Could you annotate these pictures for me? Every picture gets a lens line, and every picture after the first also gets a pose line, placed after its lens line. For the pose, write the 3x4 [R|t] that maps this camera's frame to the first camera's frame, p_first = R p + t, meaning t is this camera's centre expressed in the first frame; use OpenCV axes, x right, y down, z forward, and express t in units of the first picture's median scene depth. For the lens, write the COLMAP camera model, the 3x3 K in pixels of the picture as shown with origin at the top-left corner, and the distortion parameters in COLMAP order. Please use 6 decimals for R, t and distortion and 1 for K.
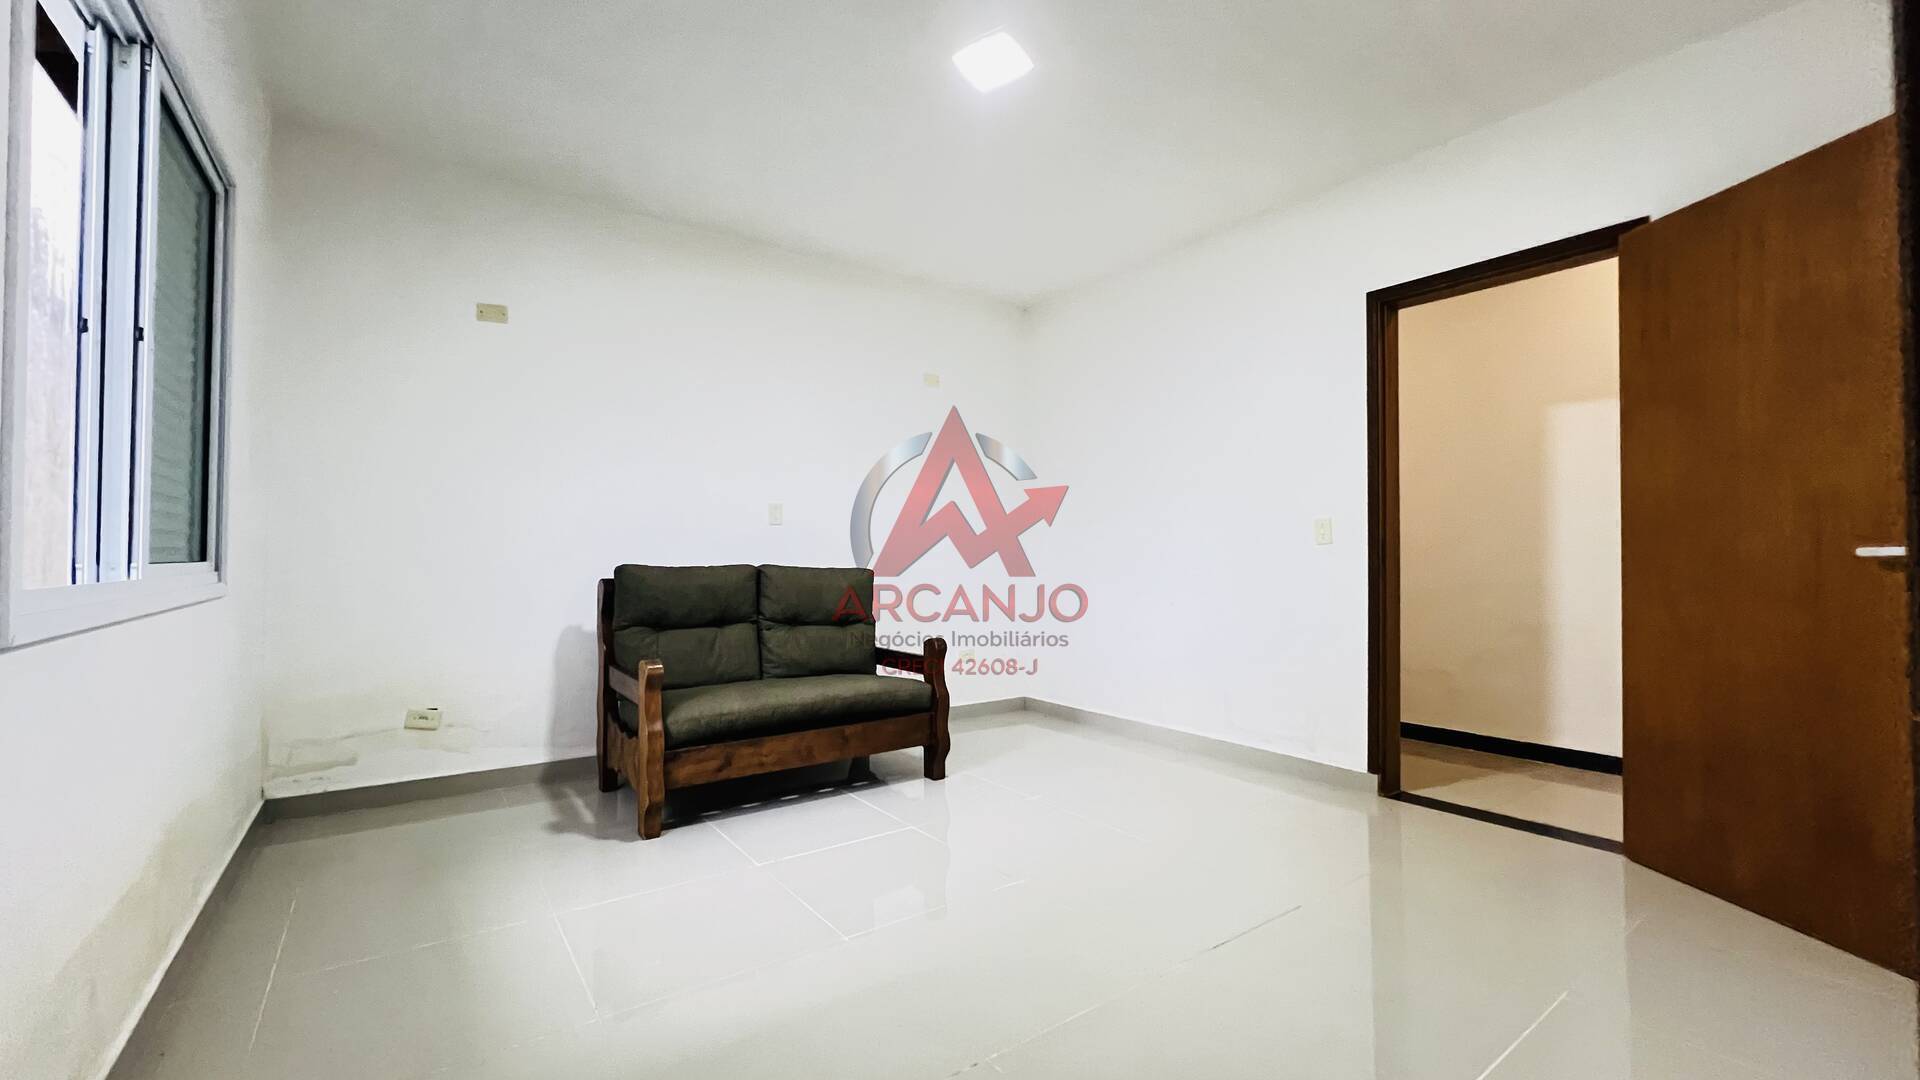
lens RADIAL K [[776.5, 0, 957.5], [0, 776.5, 541.9], [0, 0, 1]] dist [-0.009352, -0.000561]
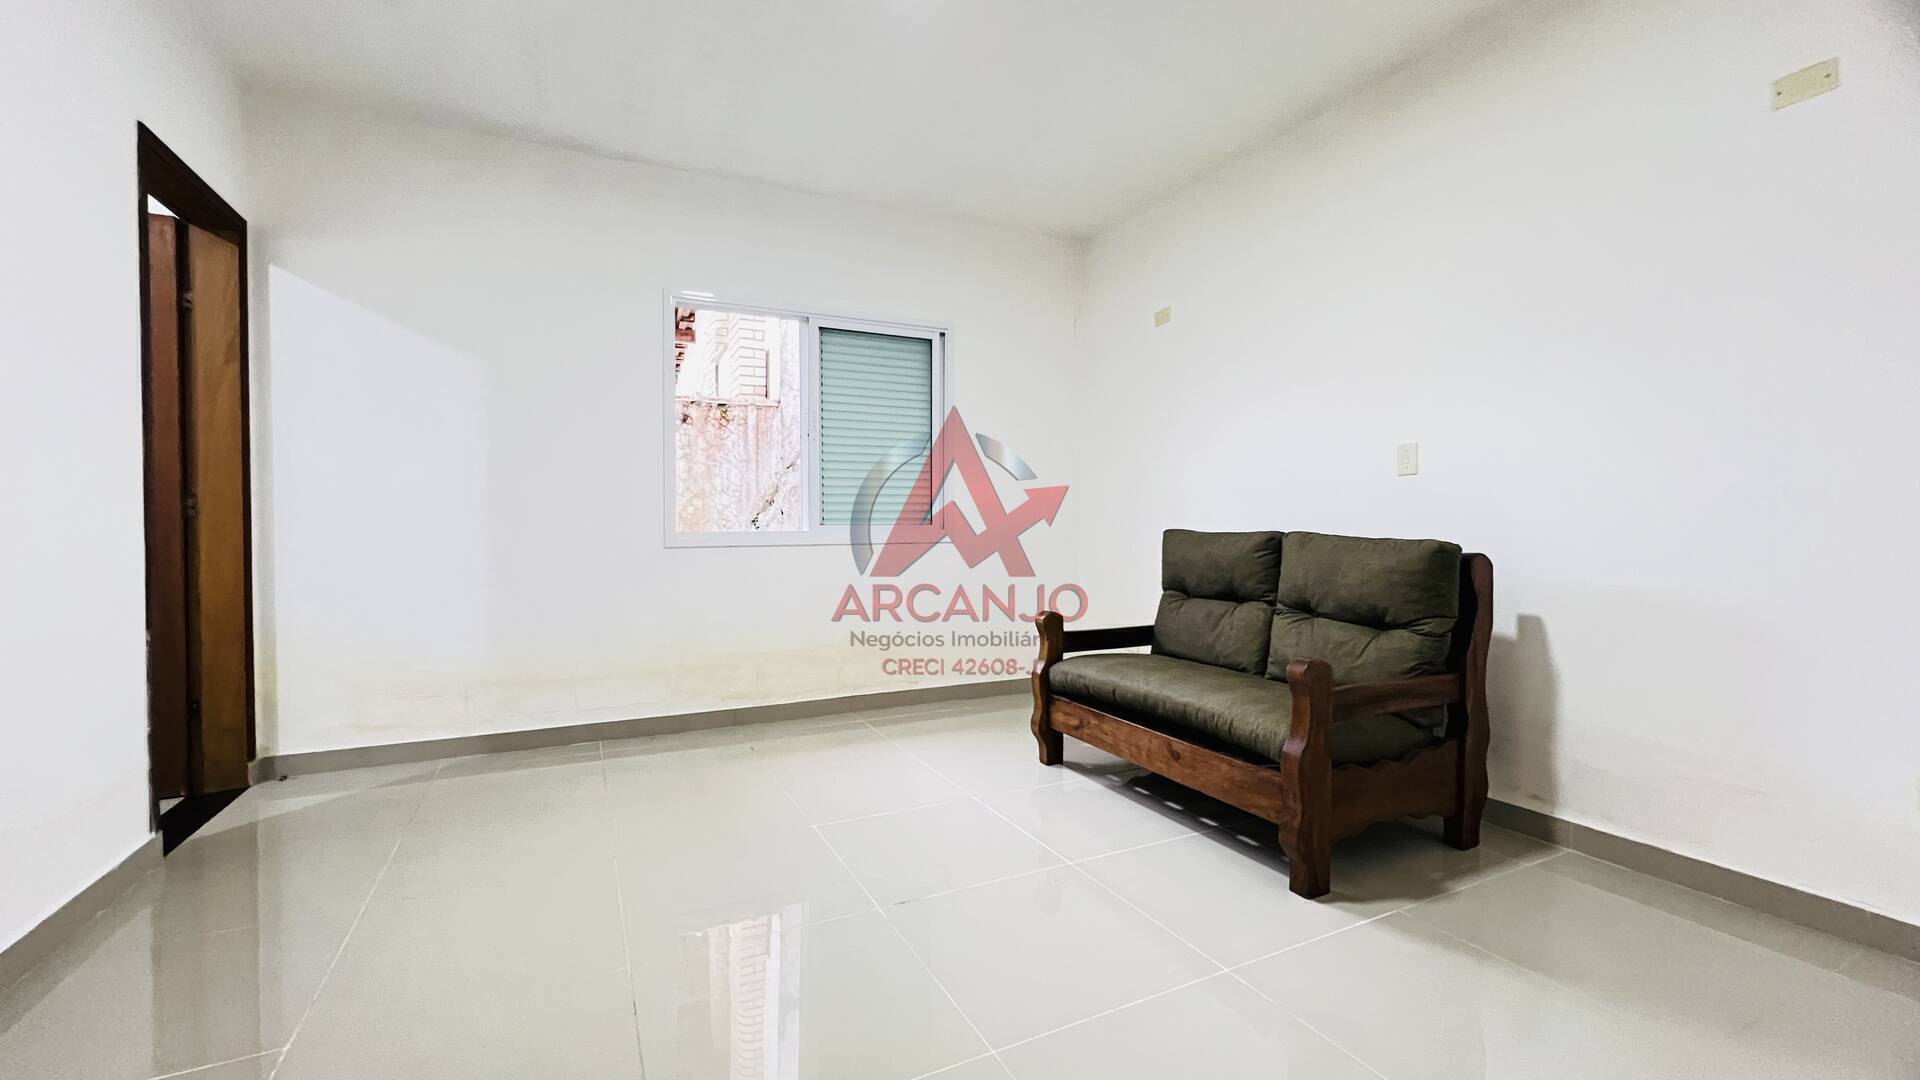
lens RADIAL K [[776.5, 0, 955.5], [0, 776.5, 540.4], [0, 0, 1]] dist [-0.009352, -0.000561]
pose [[-0.173843, 0.019837, -0.984574, 0.604462], [0.019431, 0.999672, 0.016710, 0.019240], [0.984582, -0.016226, -0.174171, 0.847963]]
